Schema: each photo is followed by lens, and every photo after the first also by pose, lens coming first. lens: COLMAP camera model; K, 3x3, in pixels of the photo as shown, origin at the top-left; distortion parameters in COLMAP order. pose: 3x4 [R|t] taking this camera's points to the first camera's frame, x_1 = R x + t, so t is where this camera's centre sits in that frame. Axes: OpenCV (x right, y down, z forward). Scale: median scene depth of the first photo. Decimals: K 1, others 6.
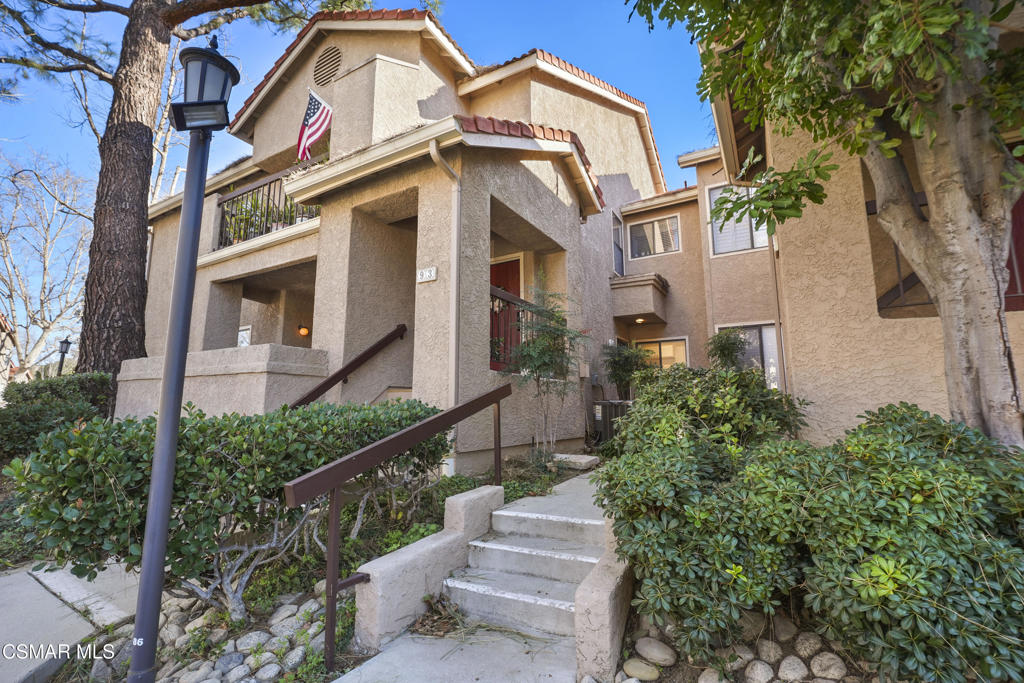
lens RADIAL K [[459.6, 0, 509.7], [0, 459.6, 347.0], [0, 0, 1]] dist [-0.009038, 0.000568]
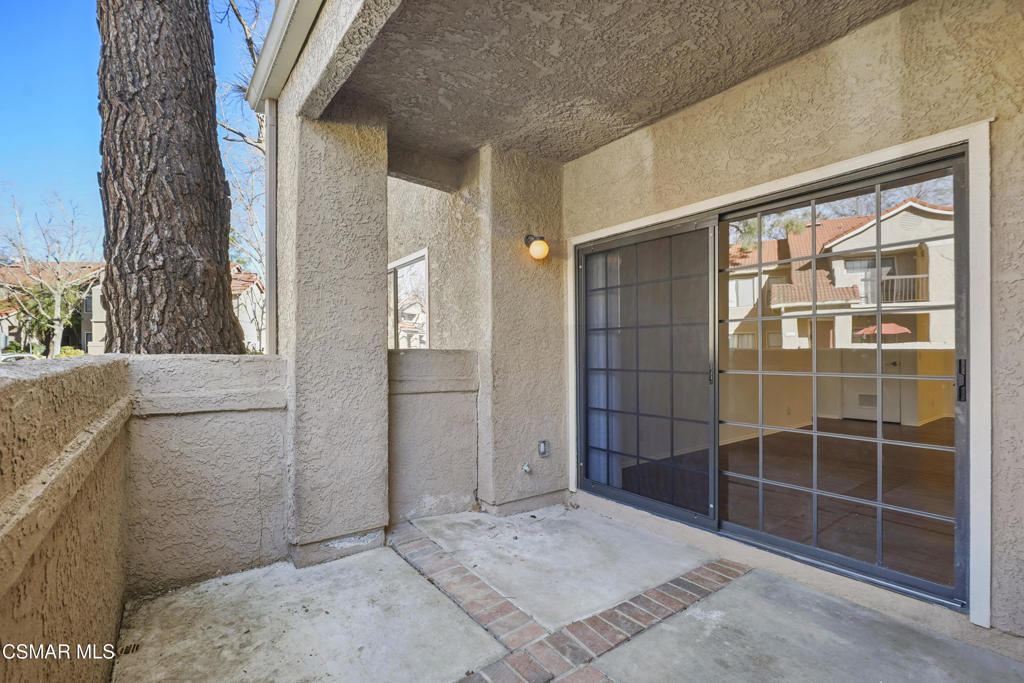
lens RADIAL K [[459.6, 0, 515.4], [0, 459.6, 349.7], [0, 0, 1]] dist [-0.009038, 0.000568]
pose [[0.920740, -0.008670, -0.390081, -0.357616], [0.062639, 0.990070, 0.125848, 0.000288], [0.385116, -0.140308, 0.912140, 0.704682]]
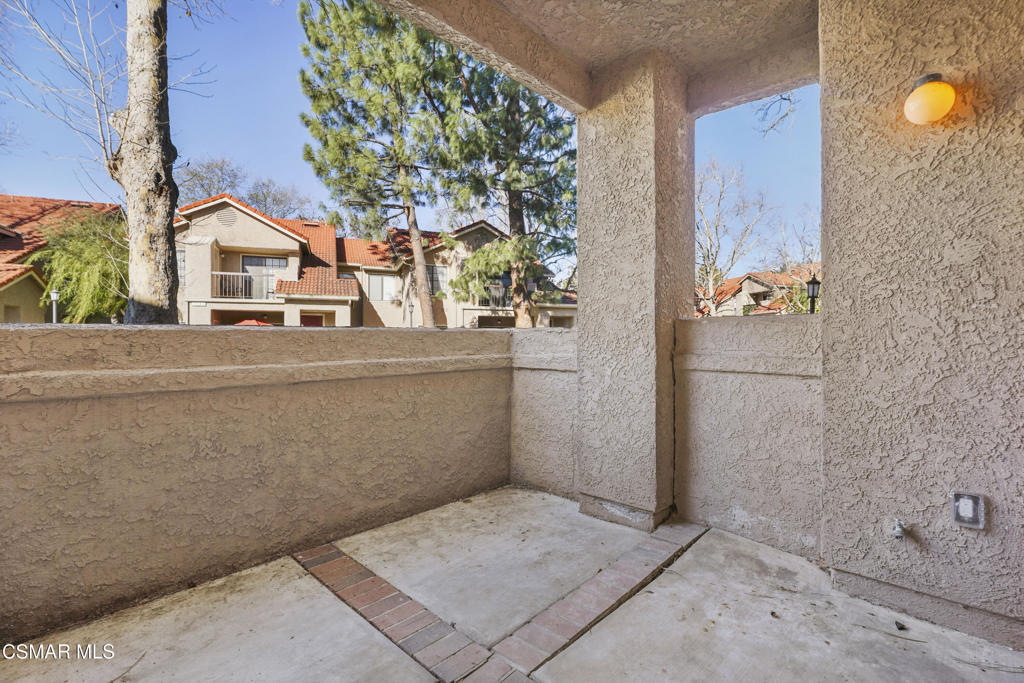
lens RADIAL K [[459.6, 0, 517.7], [0, 459.6, 340.4], [0, 0, 1]] dist [-0.009038, 0.000568]
pose [[-0.218230, -0.004937, -0.975885, -0.249171], [0.146153, 0.988544, -0.037684, 0.055262], [0.964891, -0.150852, -0.215008, 0.978896]]
